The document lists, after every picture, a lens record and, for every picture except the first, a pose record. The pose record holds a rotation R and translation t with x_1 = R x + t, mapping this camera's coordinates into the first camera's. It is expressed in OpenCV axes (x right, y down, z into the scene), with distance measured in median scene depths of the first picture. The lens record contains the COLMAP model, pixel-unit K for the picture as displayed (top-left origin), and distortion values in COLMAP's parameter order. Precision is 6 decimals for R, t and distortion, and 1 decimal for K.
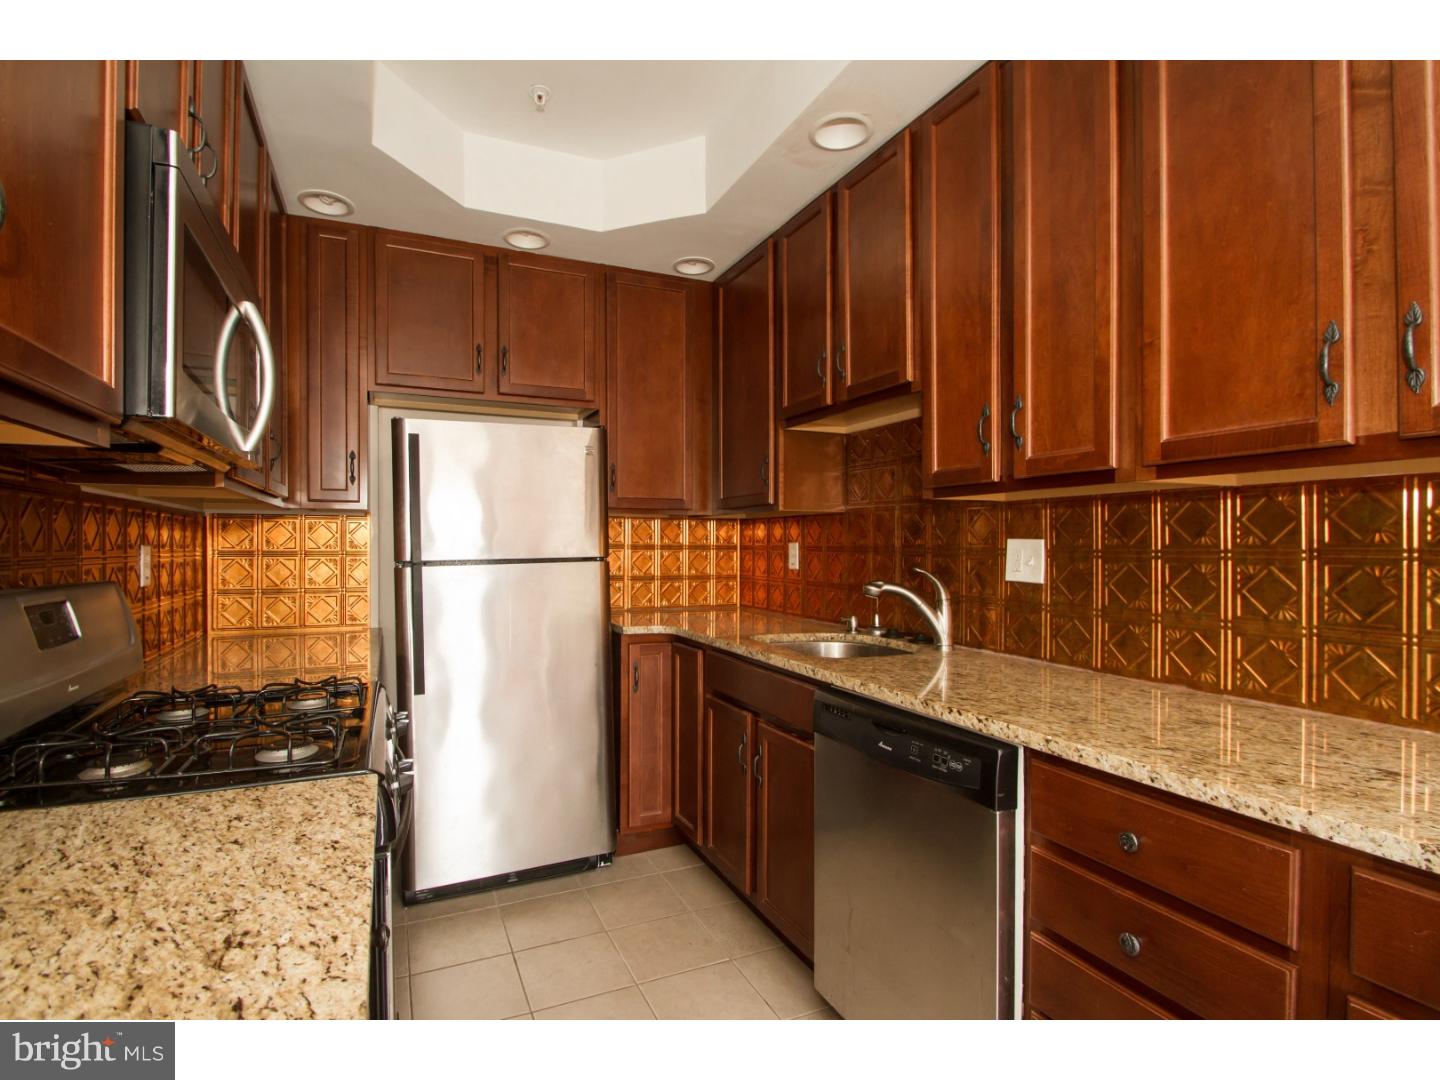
lens RADIAL K [[697.1, 0, 672.1], [0, 697.1, 548.5], [0, 0, 1]] dist [0.007105, -0.011403]
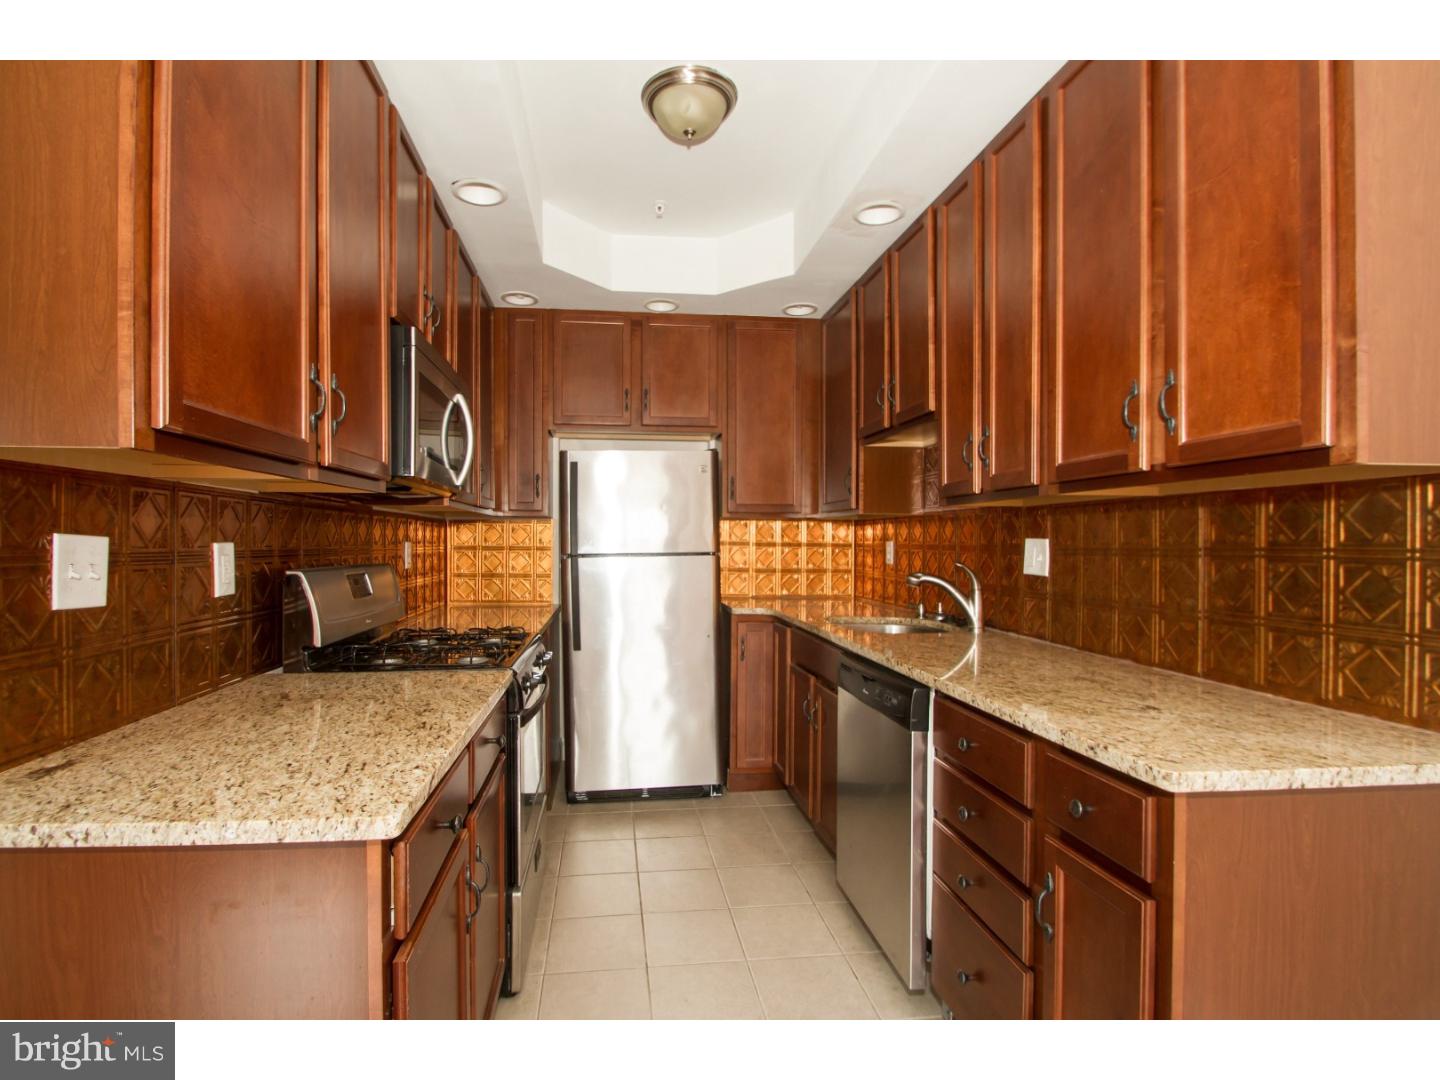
lens RADIAL K [[697.1, 0, 678.1], [0, 697.1, 549.4], [0, 0, 1]] dist [0.007105, -0.011403]
pose [[0.958162, 0.005690, -0.286168, 0.235396], [-0.004155, 0.999974, 0.005969, 0.000272], [0.286195, -0.004530, 0.958161, -0.279233]]
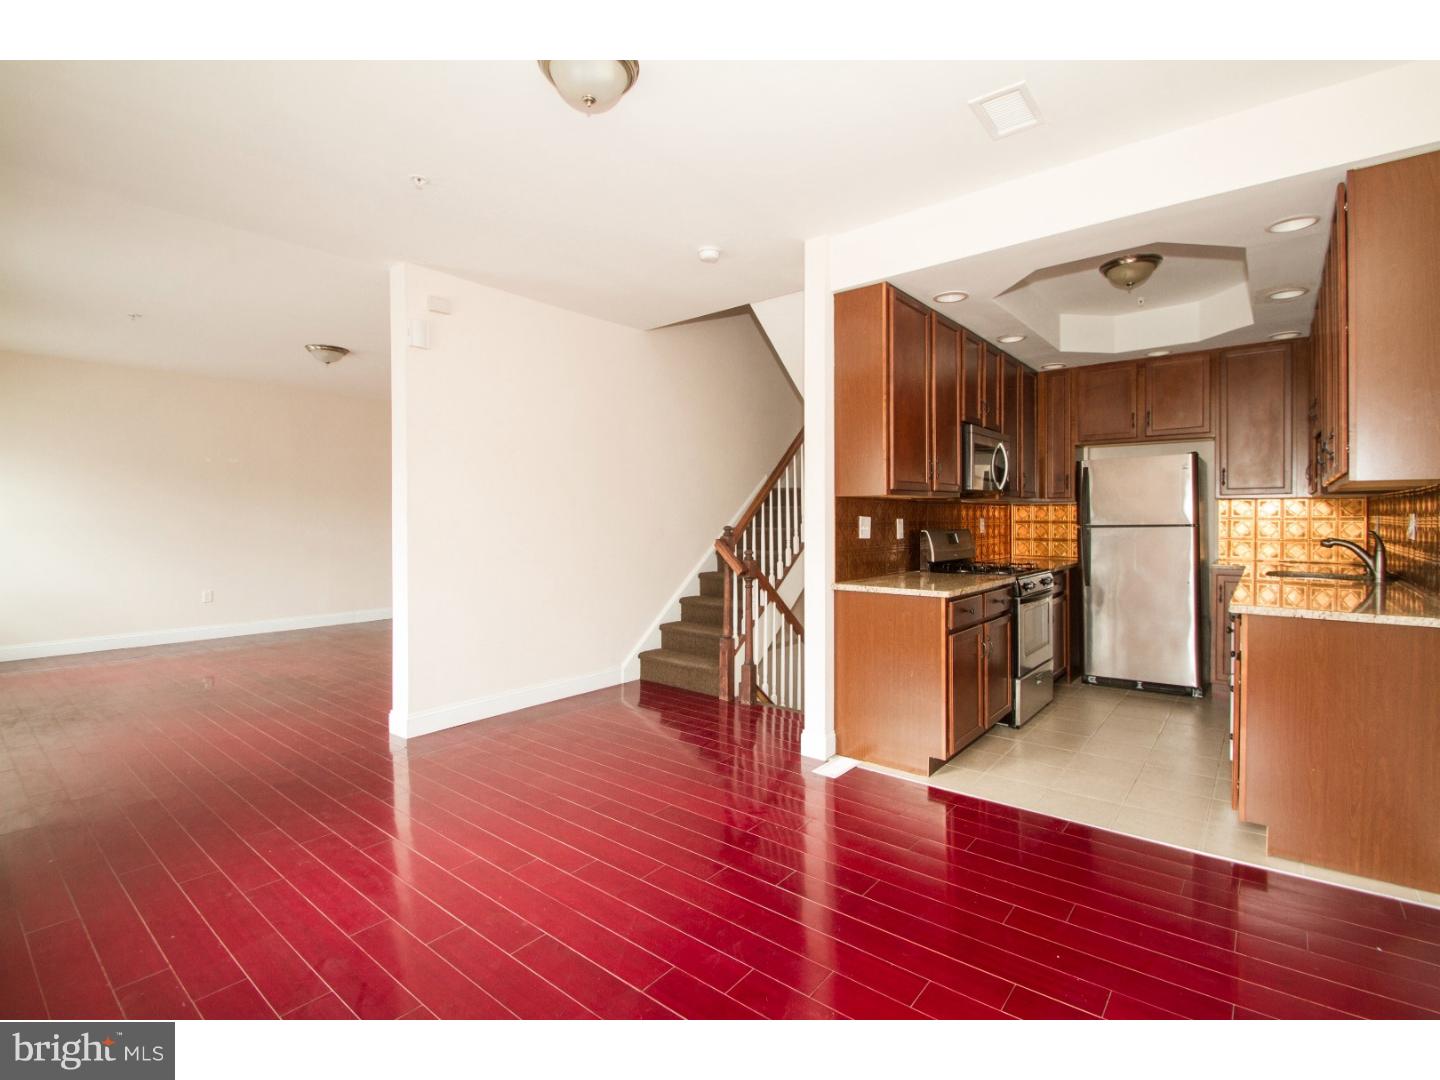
lens RADIAL K [[697.1, 0, 721.3], [0, 697.1, 526.2], [0, 0, 1]] dist [0.007105, -0.011403]
pose [[0.475553, 0.008844, -0.879642, 1.062858], [-0.002123, 0.999958, 0.008906, 0.004087], [0.879684, -0.002368, 0.475552, -1.096557]]
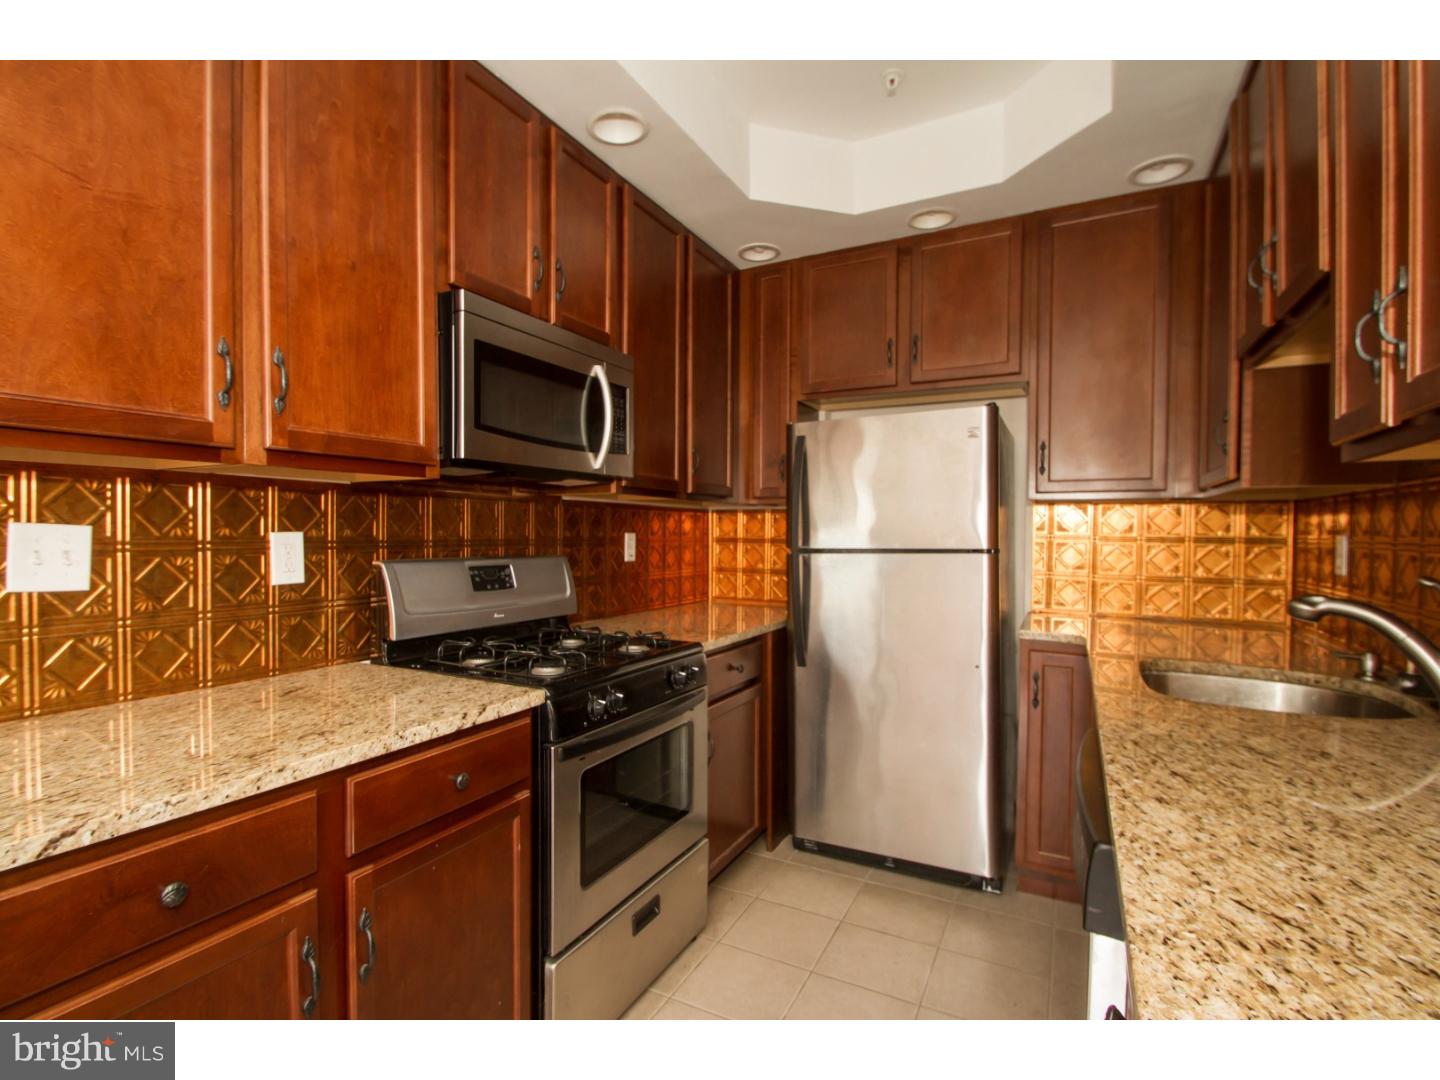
lens RADIAL K [[697.1, 0, 682.2], [0, 697.1, 547.3], [0, 0, 1]] dist [0.007105, -0.011403]
pose [[0.616314, 0.020496, -0.787234, 0.425851], [-0.010299, 0.999786, 0.017966, -0.002428], [0.787433, -0.002965, 0.616393, 0.159180]]
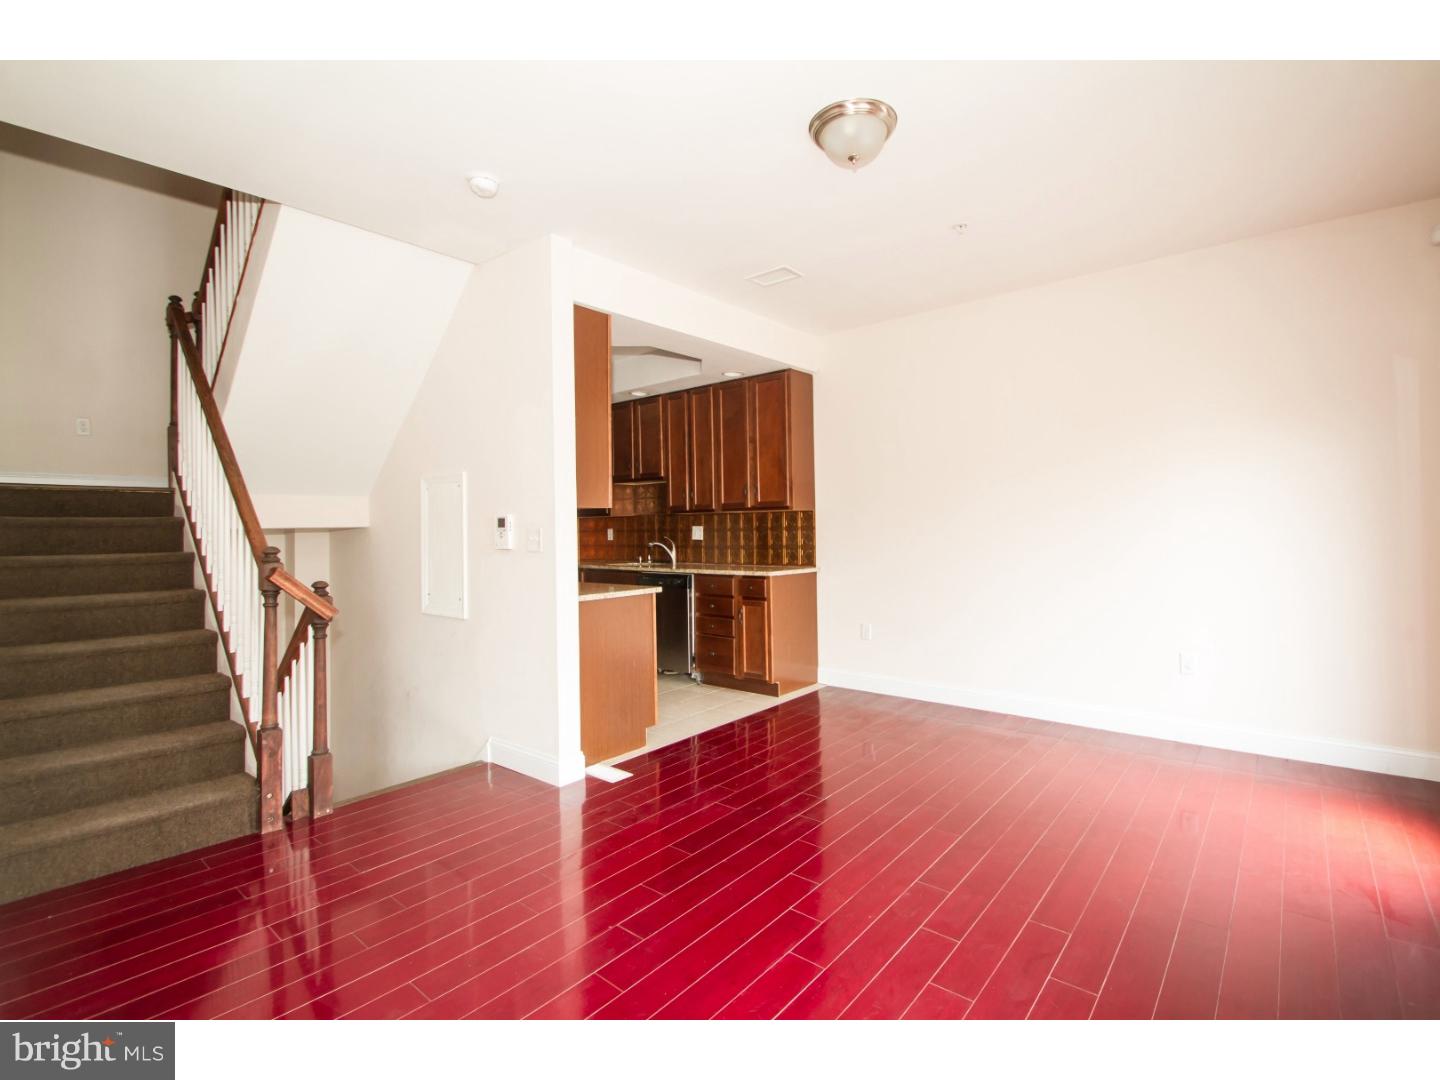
lens RADIAL K [[697.1, 0, 762.6], [0, 697.1, 512.0], [0, 0, 1]] dist [0.007105, -0.011403]
pose [[0.870372, -0.004039, 0.492378, -0.711638], [0.019881, 0.999439, -0.026945, 0.012516], [-0.491993, 0.033242, 0.869964, -1.701033]]
